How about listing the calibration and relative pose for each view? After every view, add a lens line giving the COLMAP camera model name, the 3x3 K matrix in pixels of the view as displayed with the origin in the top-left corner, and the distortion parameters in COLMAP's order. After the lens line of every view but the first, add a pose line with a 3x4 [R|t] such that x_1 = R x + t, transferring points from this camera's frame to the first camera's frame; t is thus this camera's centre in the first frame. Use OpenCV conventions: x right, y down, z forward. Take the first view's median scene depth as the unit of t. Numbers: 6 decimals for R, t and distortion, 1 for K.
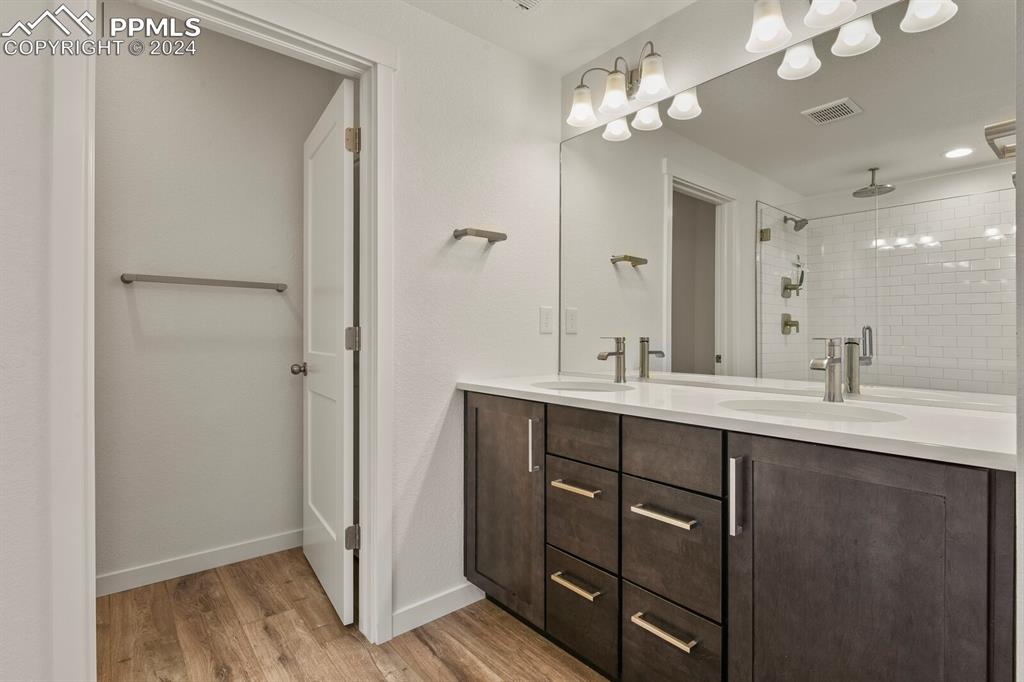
lens RADIAL K [[495.3, 0, 505.4], [0, 495.3, 336.6], [0, 0, 1]] dist [0.013306, 0.000130]
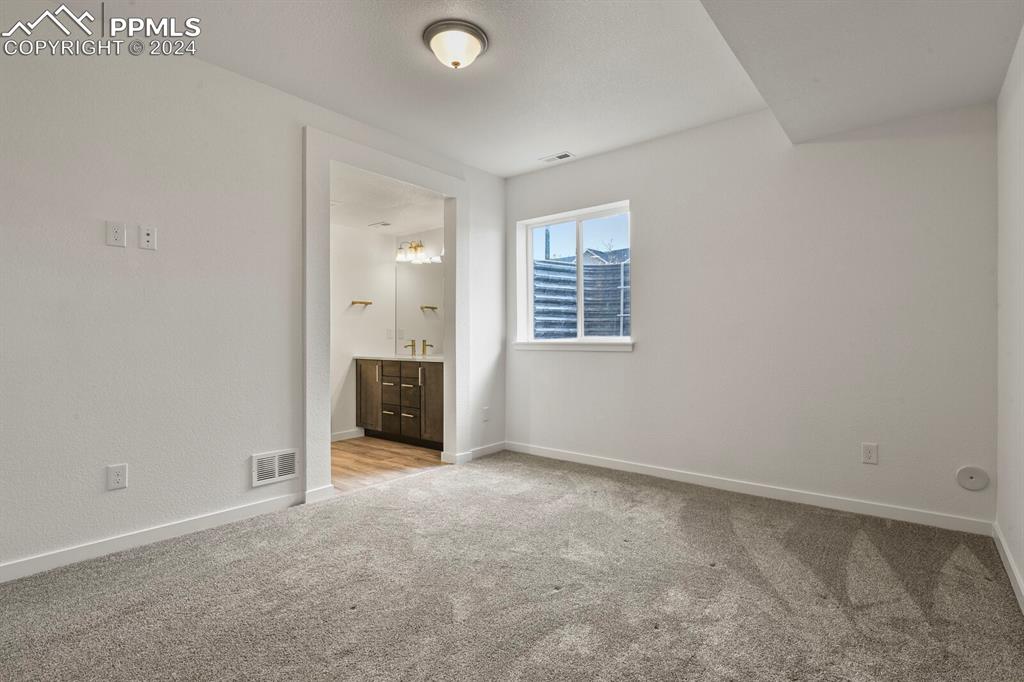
lens RADIAL K [[495.3, 0, 512.6], [0, 495.3, 343.7], [0, 0, 1]] dist [0.013306, 0.000130]
pose [[0.978508, -0.001553, 0.206202, 0.236668], [0.000536, 0.999987, 0.004985, 0.011758], [-0.206207, -0.004767, 0.978497, -2.220109]]
